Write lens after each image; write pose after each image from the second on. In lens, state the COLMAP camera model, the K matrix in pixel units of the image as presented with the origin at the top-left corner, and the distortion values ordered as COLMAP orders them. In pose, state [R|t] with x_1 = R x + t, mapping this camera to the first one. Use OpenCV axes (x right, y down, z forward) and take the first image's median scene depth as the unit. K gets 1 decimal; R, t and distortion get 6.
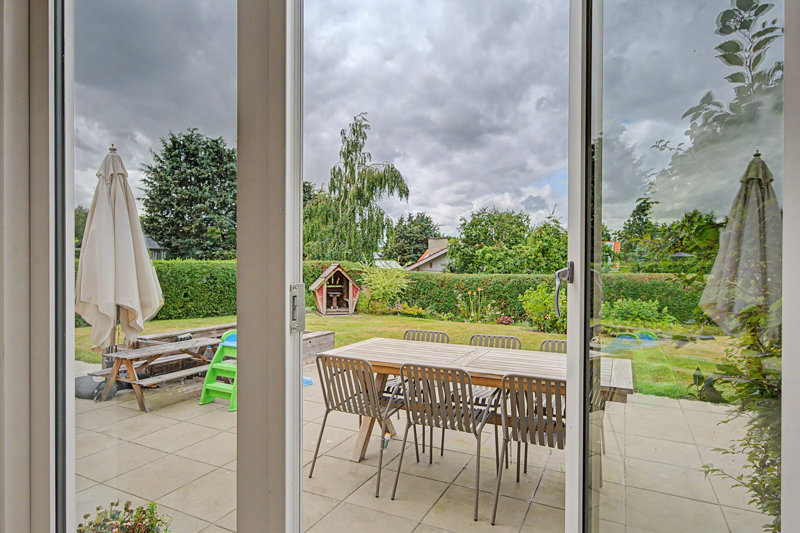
lens RADIAL K [[455.4, 0, 400.2], [0, 455.4, 264.7], [0, 0, 1]] dist [0.000293, 0.000007]
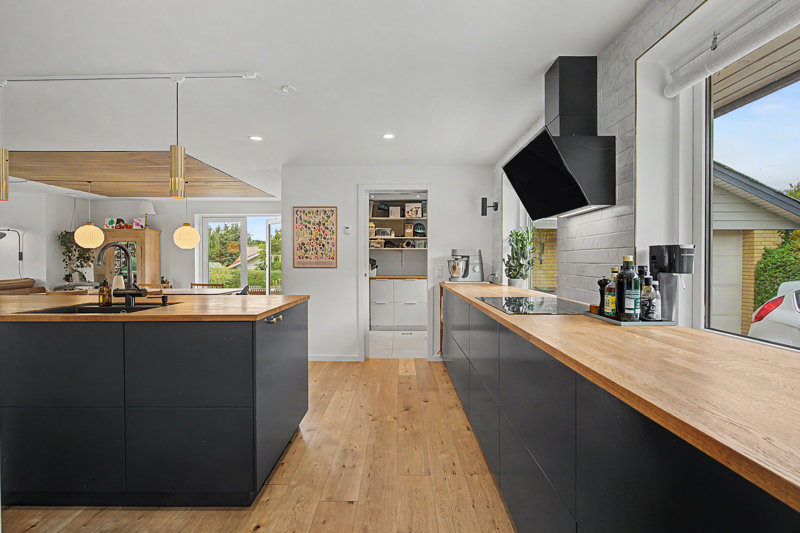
lens RADIAL K [[381.9, 0, 399.8], [0, 381.9, 265.3], [0, 0, 1]] dist [0.000063, -0.000094]
pose [[0.895336, -0.005013, 0.445363, -0.020320], [0.004435, 0.999987, 0.002341, 0.000063], [-0.445369, -0.000121, 0.895347, -0.168660]]
